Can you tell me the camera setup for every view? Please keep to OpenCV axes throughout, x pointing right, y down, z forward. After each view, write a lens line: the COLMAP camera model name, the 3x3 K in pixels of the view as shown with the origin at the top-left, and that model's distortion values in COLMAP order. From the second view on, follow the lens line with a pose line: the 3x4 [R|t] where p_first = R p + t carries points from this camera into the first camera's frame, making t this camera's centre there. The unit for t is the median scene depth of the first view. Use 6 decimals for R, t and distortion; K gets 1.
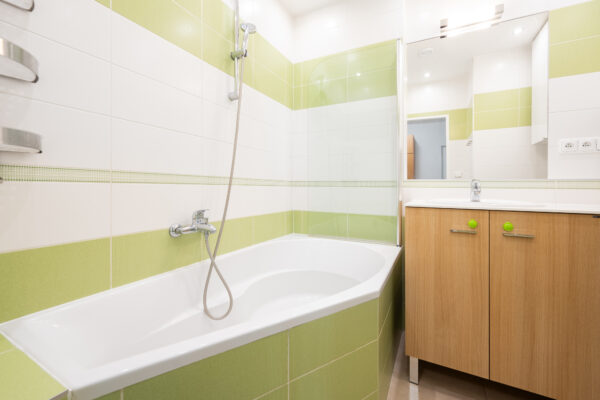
lens RADIAL K [[246.2, 0, 309.2], [0, 246.2, 185.5], [0, 0, 1]] dist [0.001060, -0.000056]
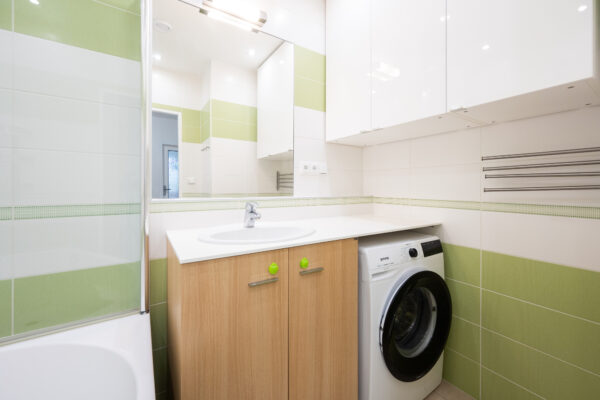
lens RADIAL K [[246.2, 0, 309.2], [0, 246.2, 185.5], [0, 0, 1]] dist [0.001060, -0.000056]
pose [[0.489717, -0.001138, 0.871881, 0.042126], [-0.005733, 0.999973, 0.004525, -0.083638], [-0.871863, -0.007214, 0.489697, 0.419538]]
